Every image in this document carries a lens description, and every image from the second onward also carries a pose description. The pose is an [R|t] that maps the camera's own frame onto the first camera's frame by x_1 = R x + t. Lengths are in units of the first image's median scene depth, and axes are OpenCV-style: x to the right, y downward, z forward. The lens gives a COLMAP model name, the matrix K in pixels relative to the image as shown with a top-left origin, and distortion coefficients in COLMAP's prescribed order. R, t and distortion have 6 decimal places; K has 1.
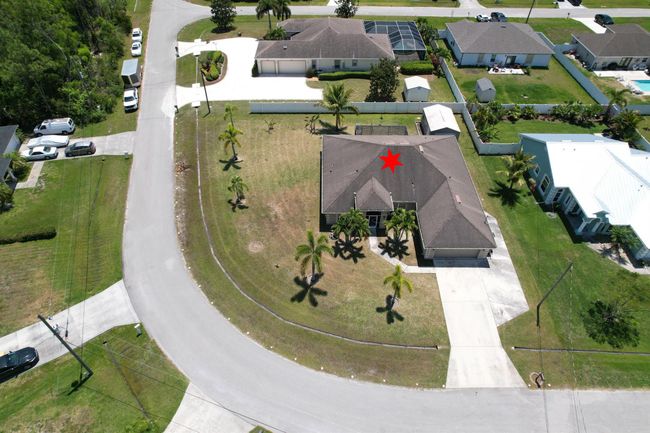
lens RADIAL K [[412.7, 0, 325.0], [0, 412.7, 216.5], [0, 0, 1]] dist [-0.042266, 0.001218]
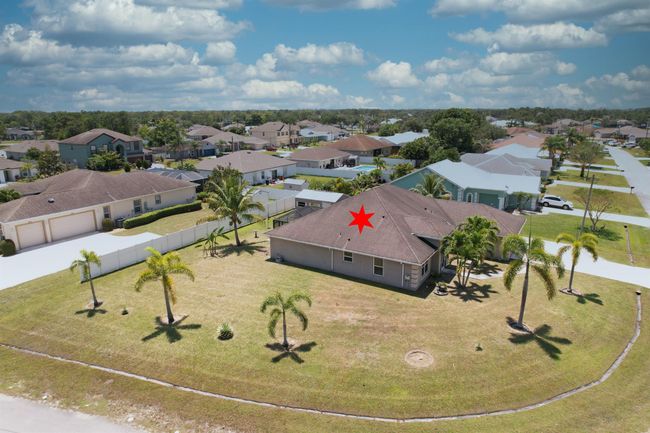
lens RADIAL K [[412.7, 0, 325.0], [0, 412.7, 216.5], [0, 0, 1]] dist [-0.042266, 0.001218]
pose [[0.522274, -0.219466, 0.824054, -0.558348], [0.614763, 0.766596, -0.185465, -0.036505], [-0.591013, 0.603461, 0.535292, 0.629564]]
